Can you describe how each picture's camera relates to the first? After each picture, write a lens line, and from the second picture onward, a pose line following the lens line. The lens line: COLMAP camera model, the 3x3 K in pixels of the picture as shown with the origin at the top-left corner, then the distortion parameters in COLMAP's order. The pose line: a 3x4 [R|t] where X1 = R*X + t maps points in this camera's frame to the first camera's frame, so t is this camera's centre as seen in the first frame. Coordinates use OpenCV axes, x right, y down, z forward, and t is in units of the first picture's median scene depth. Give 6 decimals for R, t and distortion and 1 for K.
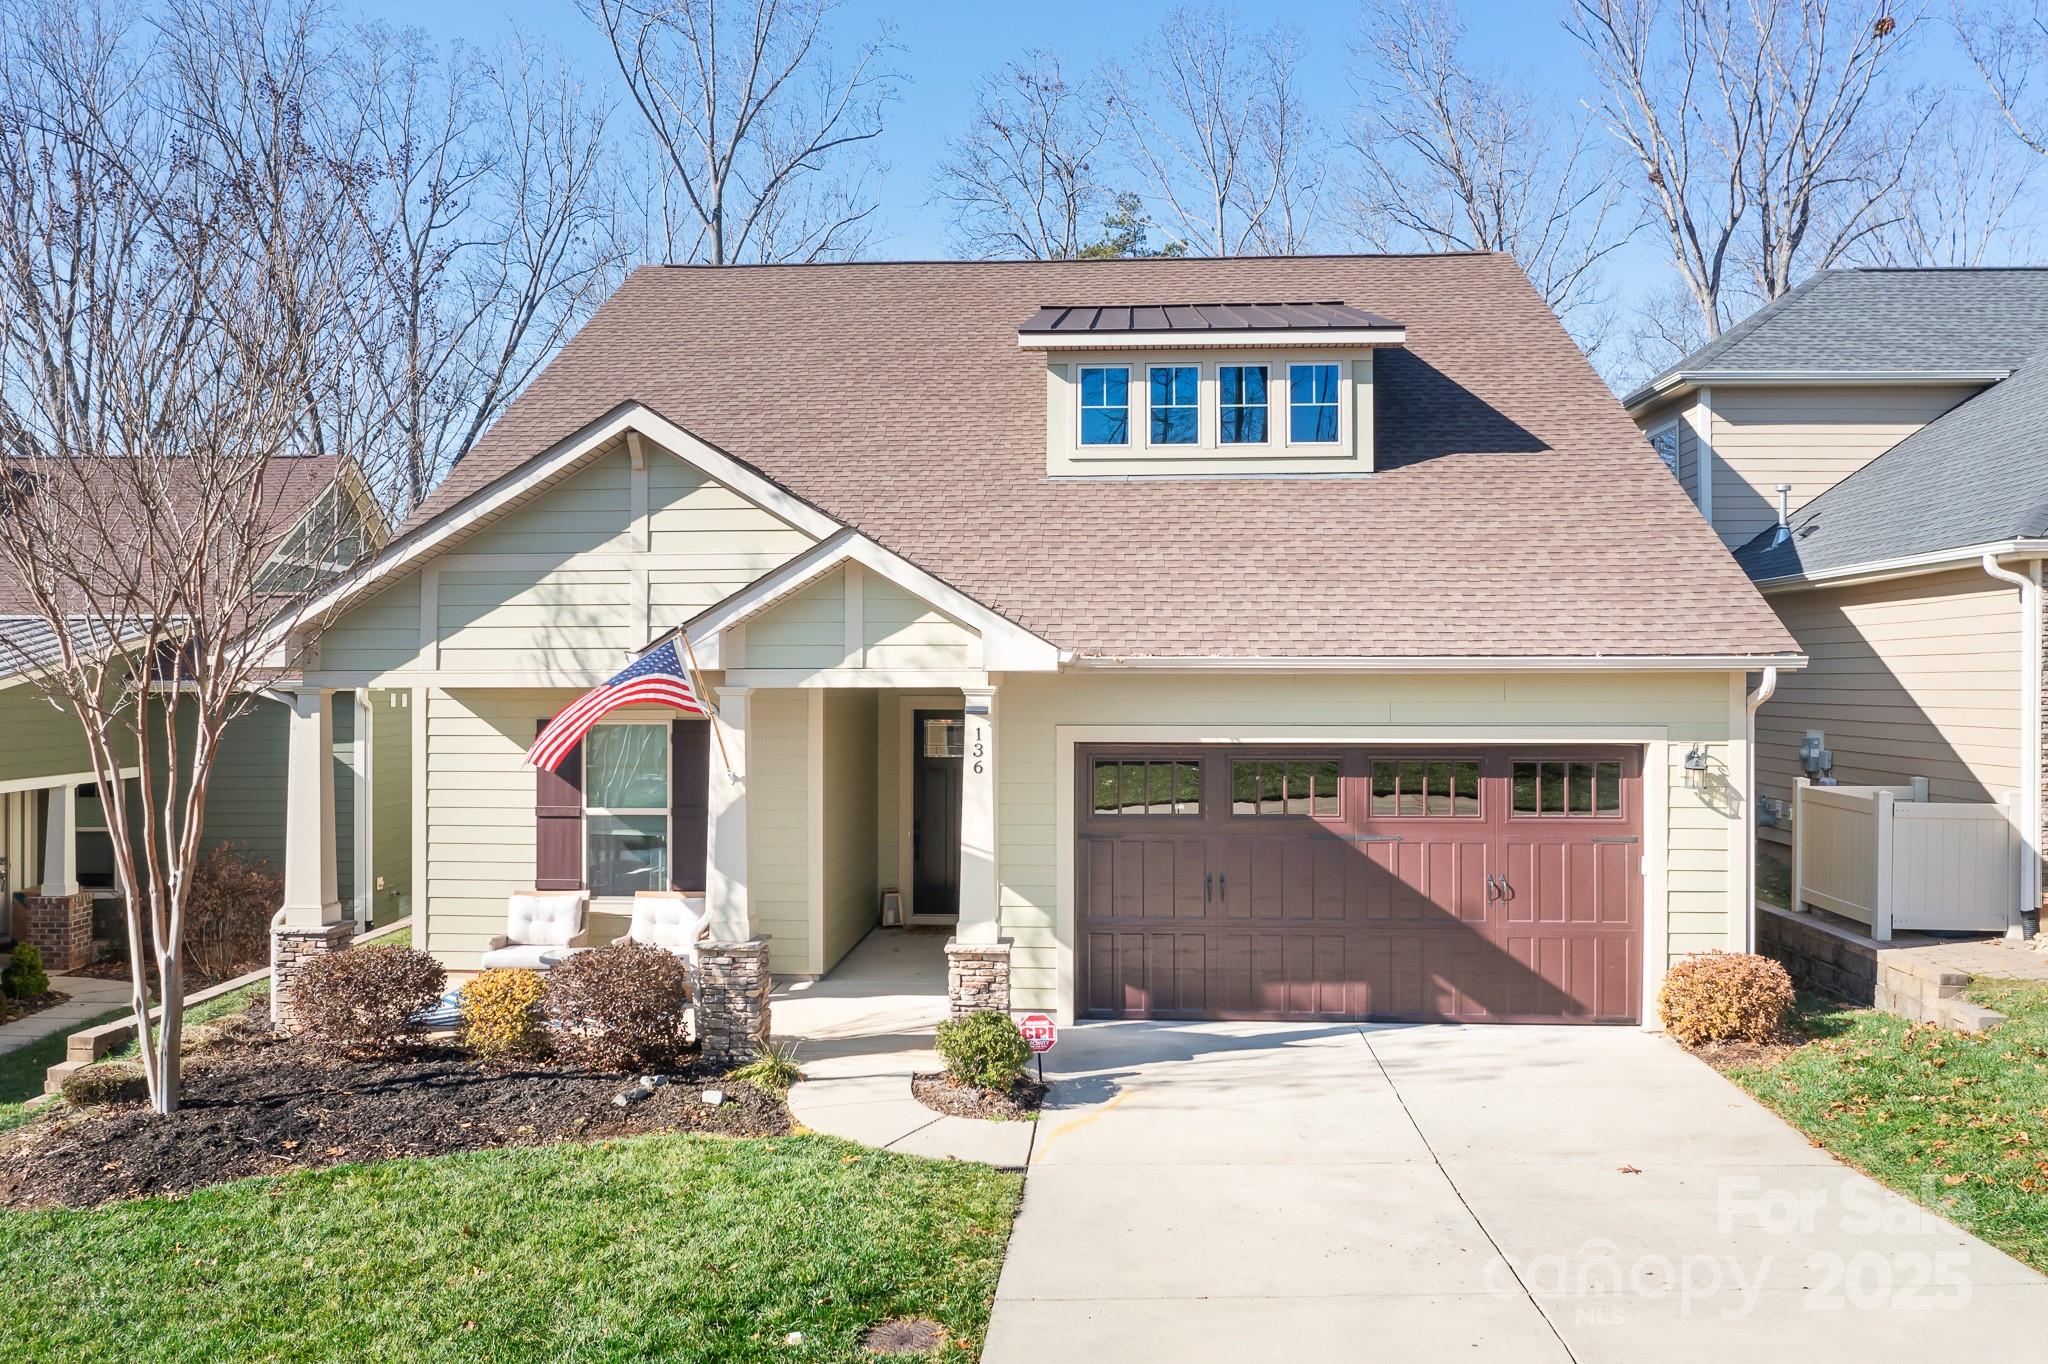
lens RADIAL K [[1649.2, 0, 1033.3], [0, 1649.2, 680.8], [0, 0, 1]] dist [-0.010496, -0.001886]
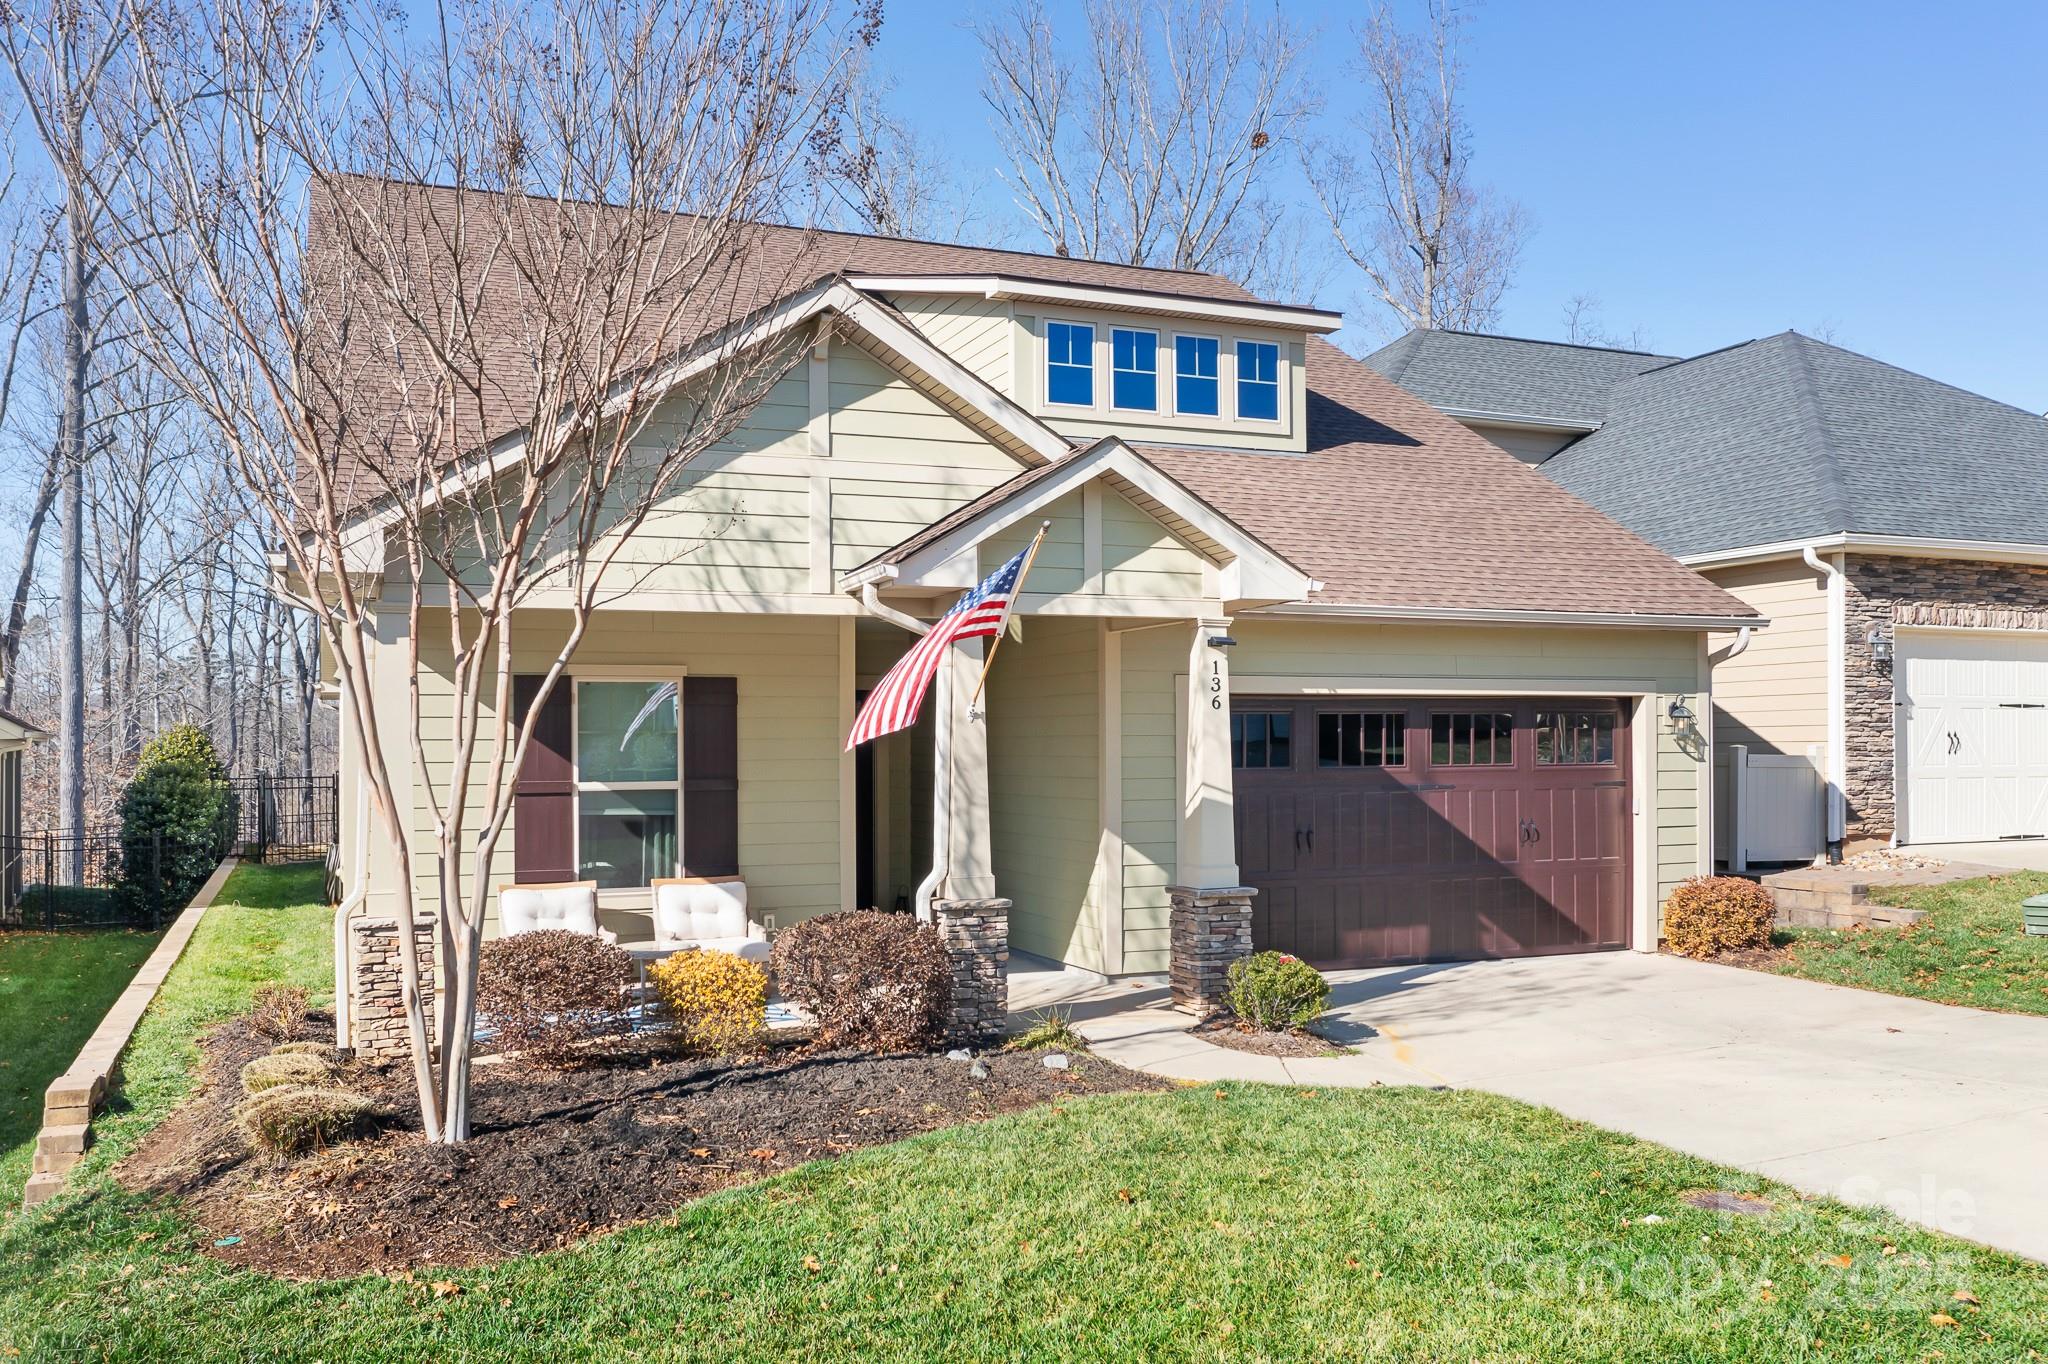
lens RADIAL K [[1649.2, 0, 1083.6], [0, 1649.2, 749.3], [0, 0, 1]] dist [-0.010496, -0.001886]
pose [[0.894539, -0.008697, 0.446905, -0.470179], [0.007214, 0.999961, 0.005020, 0.066053], [-0.446931, -0.001267, 0.894568, 0.166193]]
